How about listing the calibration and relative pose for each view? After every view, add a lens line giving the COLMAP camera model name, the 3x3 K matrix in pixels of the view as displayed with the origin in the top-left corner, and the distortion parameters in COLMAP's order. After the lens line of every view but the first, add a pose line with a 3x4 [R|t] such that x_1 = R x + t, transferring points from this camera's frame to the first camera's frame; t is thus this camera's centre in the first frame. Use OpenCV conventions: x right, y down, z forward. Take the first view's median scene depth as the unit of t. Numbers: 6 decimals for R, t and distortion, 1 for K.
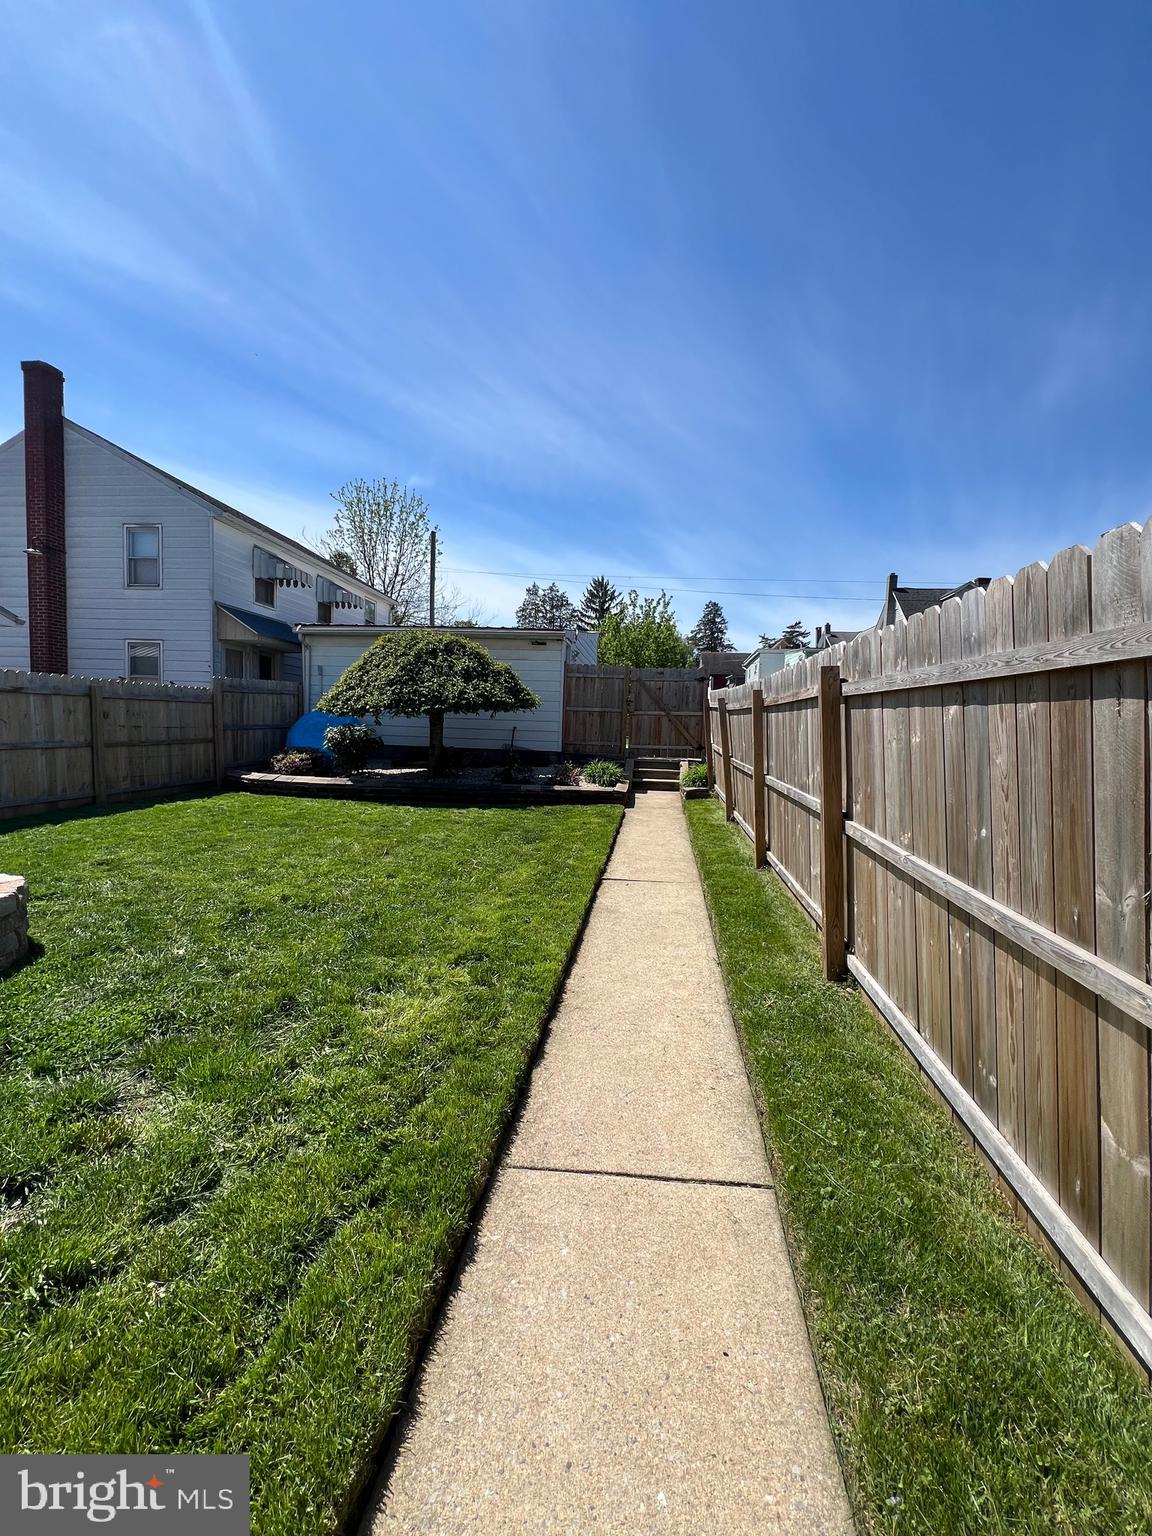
lens RADIAL K [[610.5, 0, 576.5], [0, 610.5, 764.0], [0, 0, 1]] dist [0.007276, 0.000086]
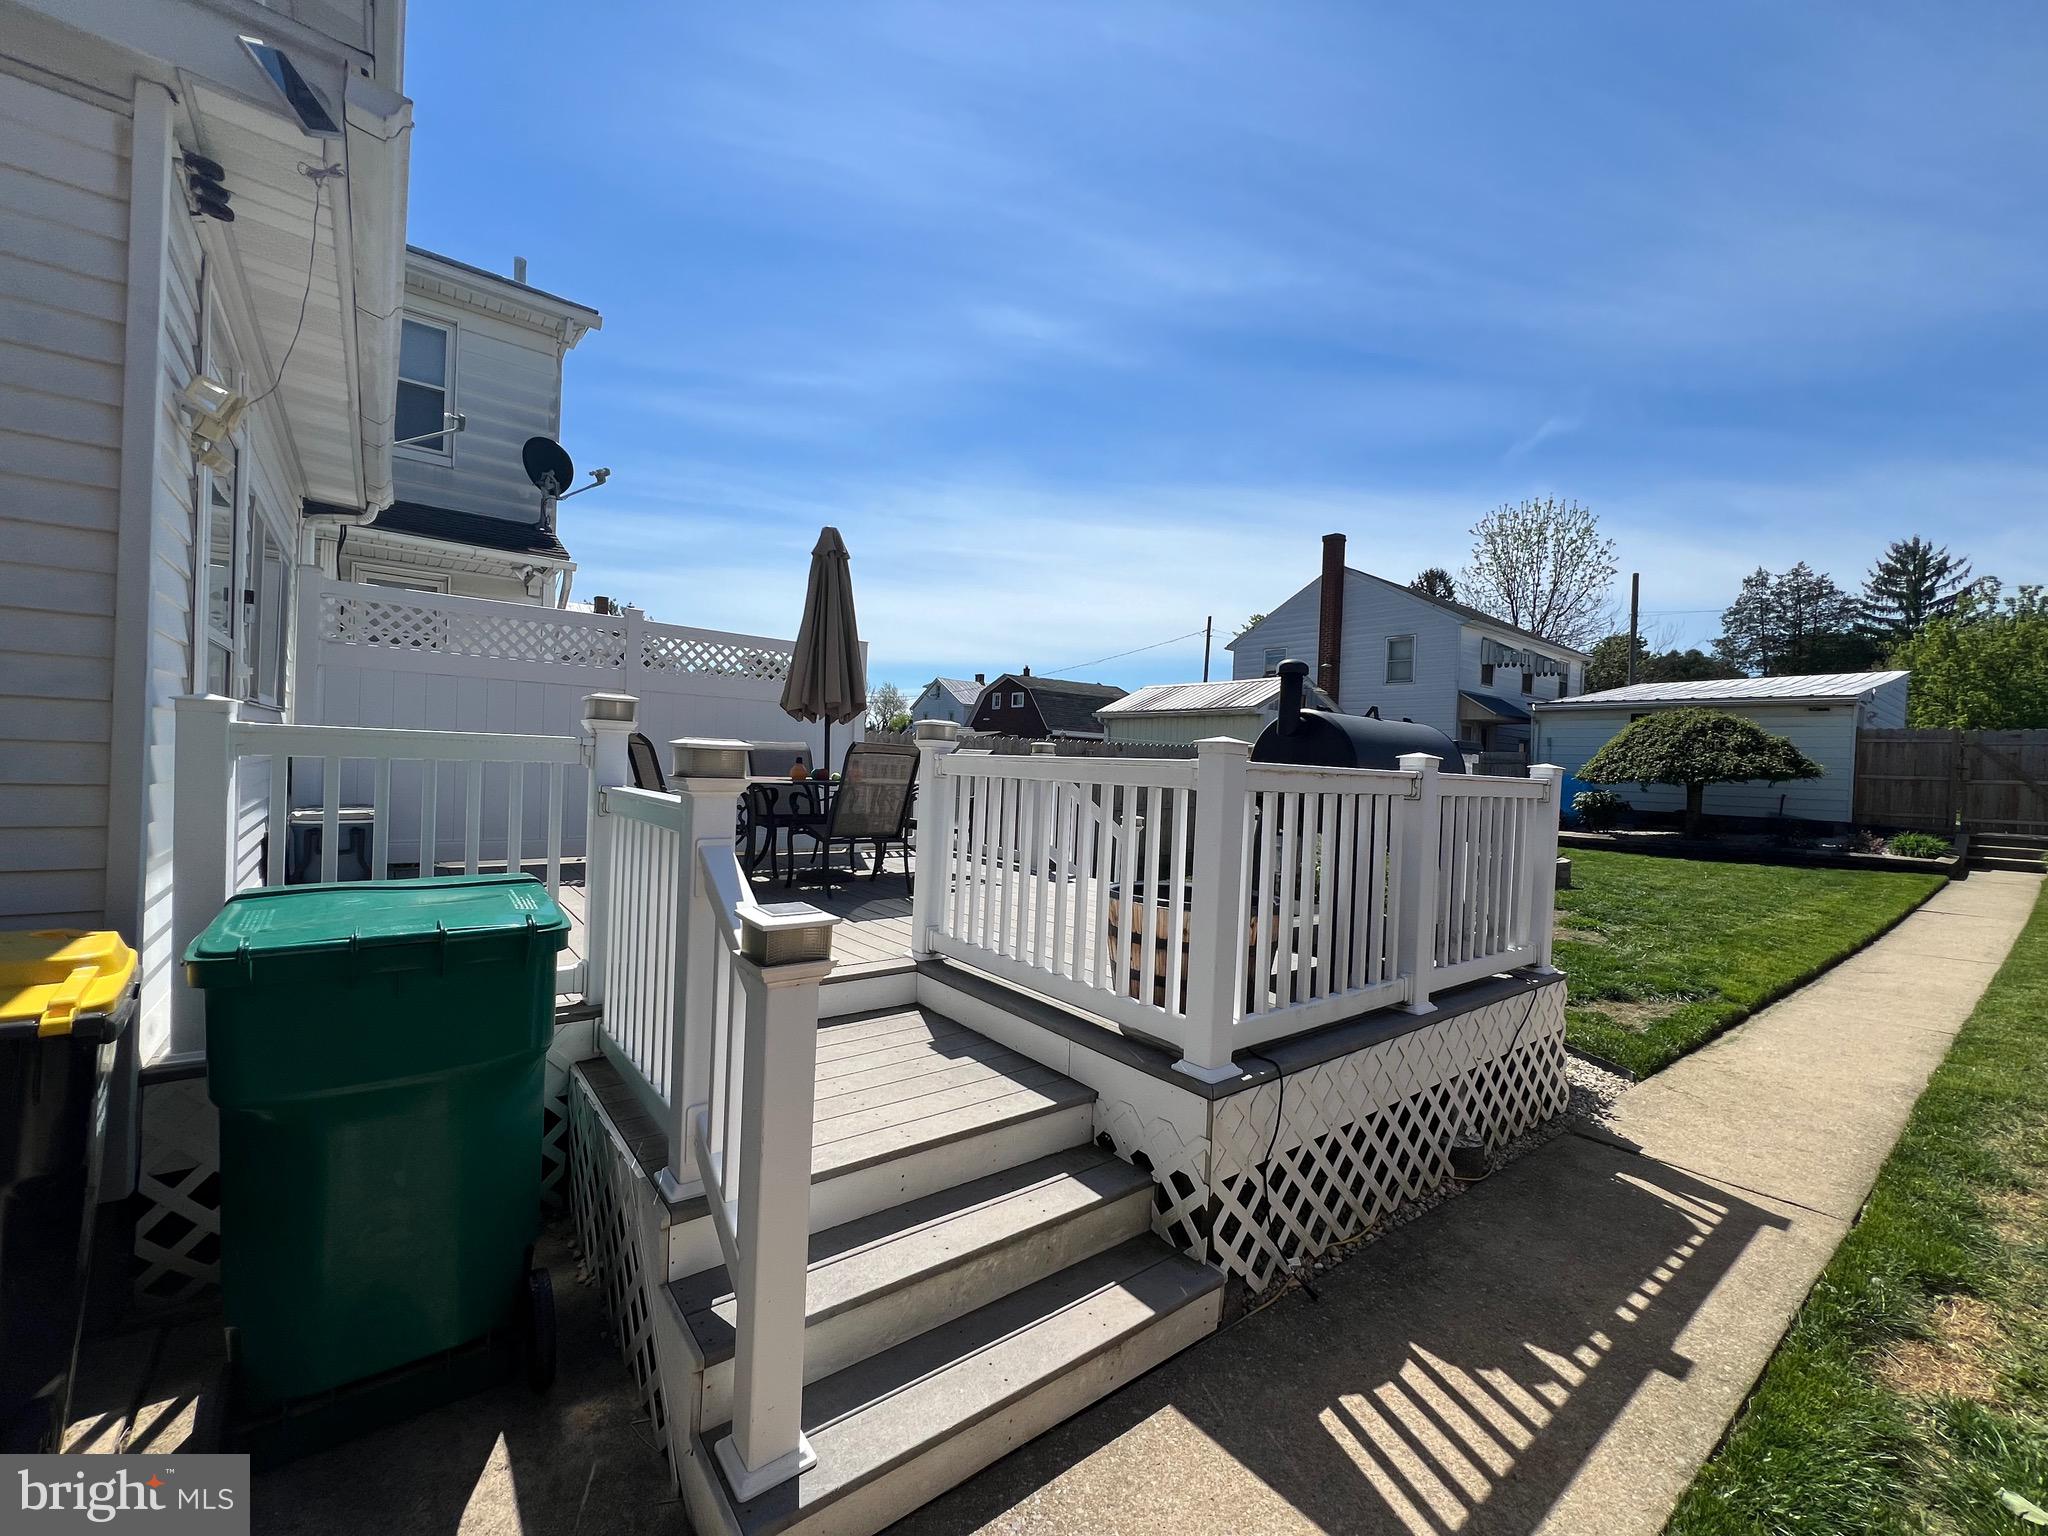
lens RADIAL K [[820.6, 0, 1022.5], [0, 820.6, 771.7], [0, 0, 1]] dist [-0.003316, 0.001017]
pose [[0.705462, 0.000769, -0.708747, -0.031912], [-0.055878, 0.996947, -0.054537, 0.041214], [0.706541, 0.078078, 0.703351, -0.781419]]
